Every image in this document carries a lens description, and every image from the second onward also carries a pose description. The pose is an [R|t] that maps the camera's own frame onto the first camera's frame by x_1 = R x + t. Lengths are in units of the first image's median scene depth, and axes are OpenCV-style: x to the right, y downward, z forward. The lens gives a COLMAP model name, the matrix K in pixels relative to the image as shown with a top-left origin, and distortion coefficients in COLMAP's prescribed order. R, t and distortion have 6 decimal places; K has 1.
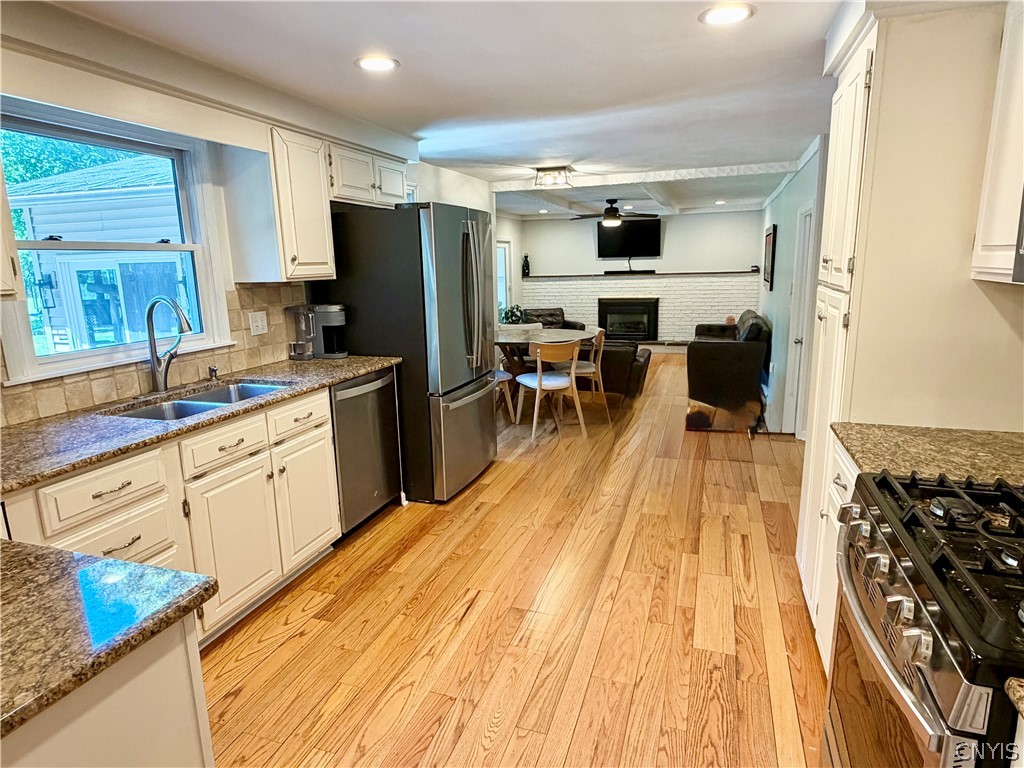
lens RADIAL K [[606.7, 0, 506.4], [0, 606.7, 383.6], [0, 0, 1]] dist [0.002098, -0.000841]
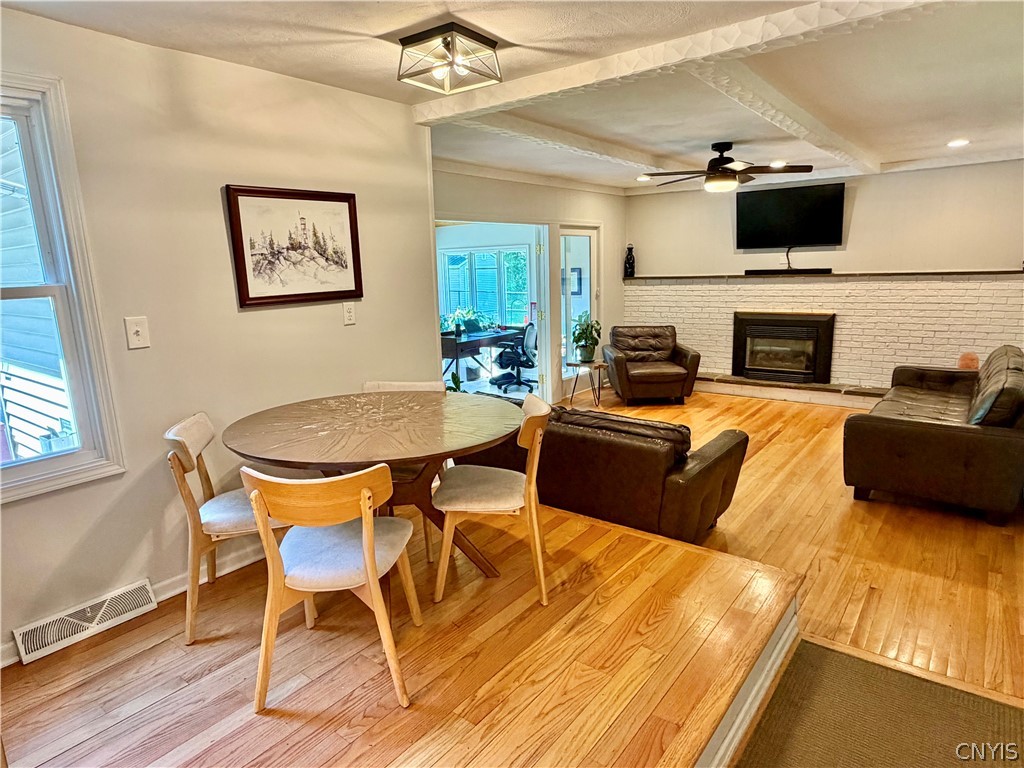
lens RADIAL K [[606.7, 0, 512.1], [0, 606.7, 389.4], [0, 0, 1]] dist [0.002098, -0.000841]
pose [[0.944916, 0.062653, -0.321261, 0.452903], [-0.057458, 0.998019, 0.025637, -0.197201], [0.322231, -0.005766, 0.946644, 0.999587]]
